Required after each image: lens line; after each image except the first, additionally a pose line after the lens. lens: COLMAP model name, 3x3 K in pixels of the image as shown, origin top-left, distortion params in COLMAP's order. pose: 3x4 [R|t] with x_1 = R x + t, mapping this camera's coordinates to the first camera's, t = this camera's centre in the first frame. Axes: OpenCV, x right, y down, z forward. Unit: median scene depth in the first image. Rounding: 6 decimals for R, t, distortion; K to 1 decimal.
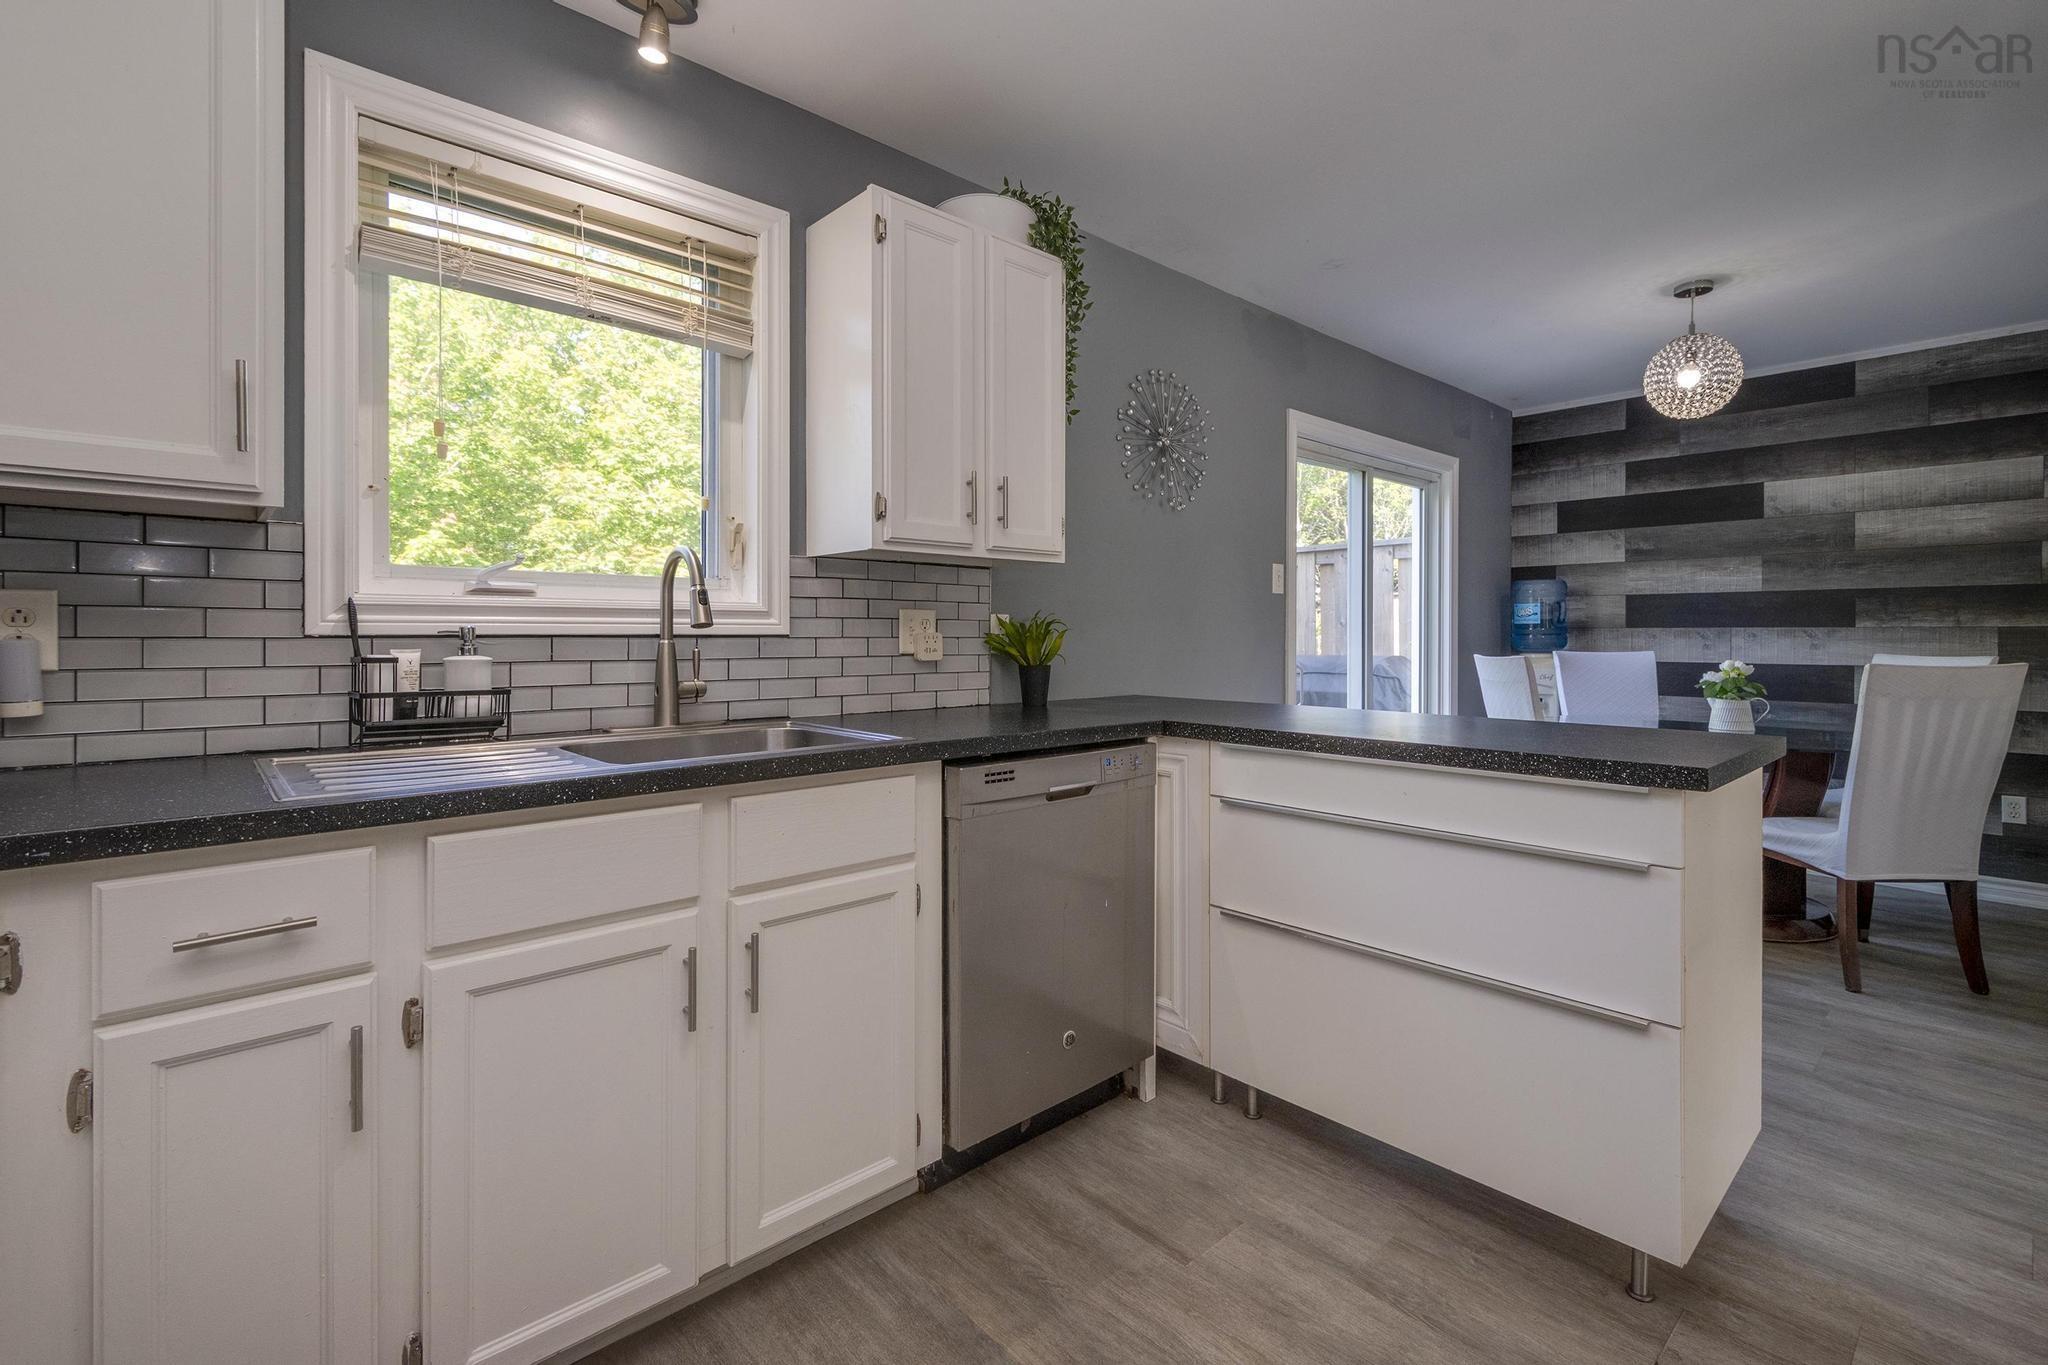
lens RADIAL K [[913.5, 0, 1042.3], [0, 913.5, 638.1], [0, 0, 1]] dist [0.006341, -0.001371]
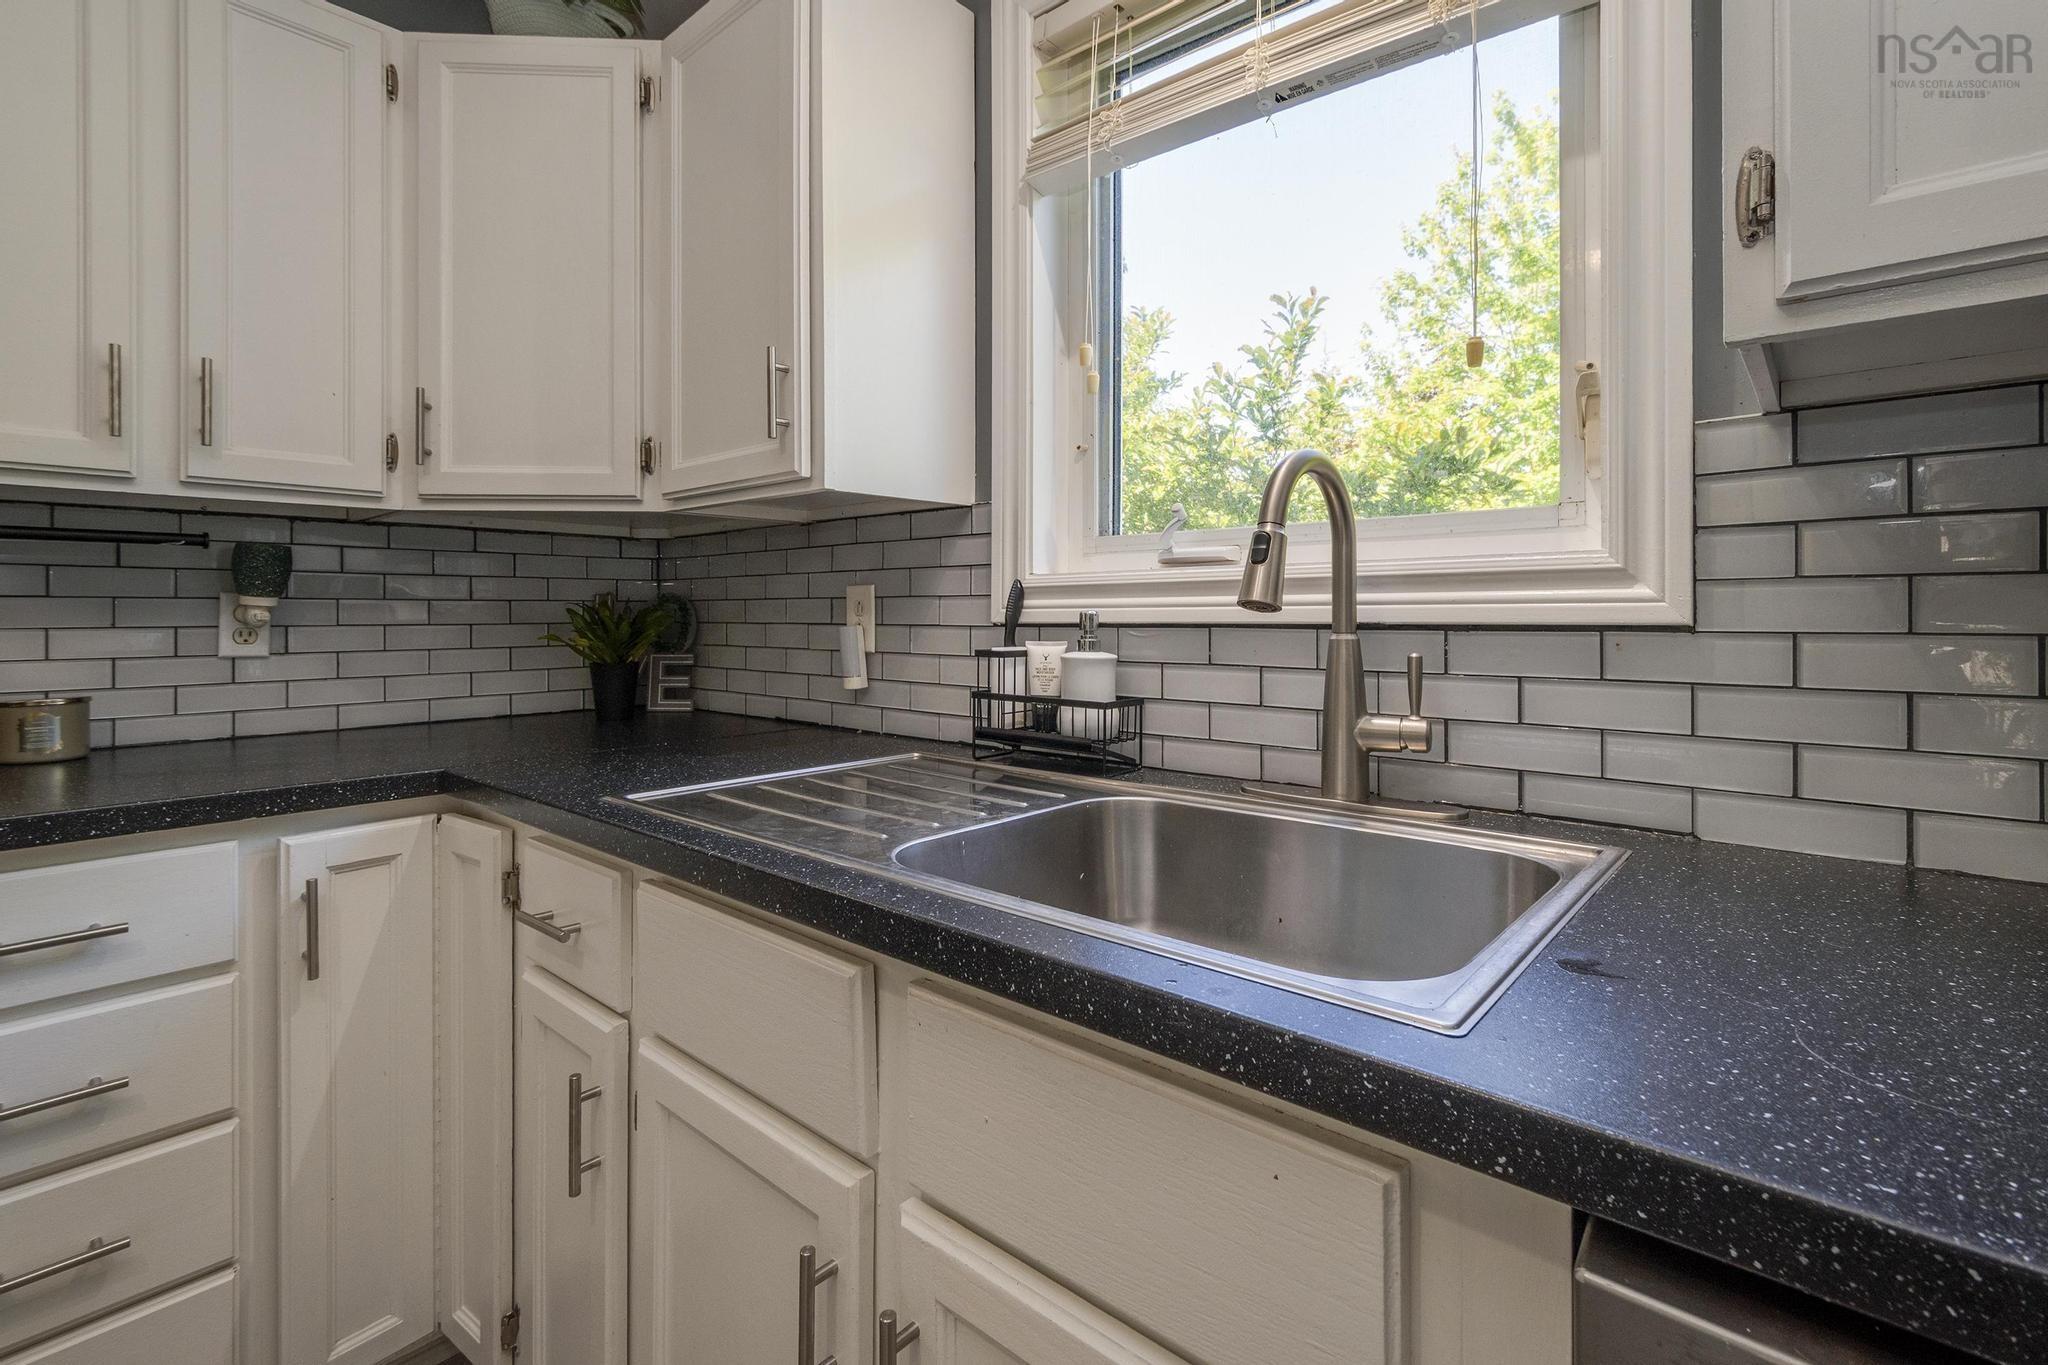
lens RADIAL K [[919.9, 0, 1036.2], [0, 919.9, 615.0], [0, 0, 1]] dist [-0.000710, -0.000128]
pose [[0.099087, -0.006048, -0.995060, 0.103804], [-0.004873, 0.999967, -0.006563, -0.005015], [0.995067, 0.005499, 0.099054, 0.815383]]
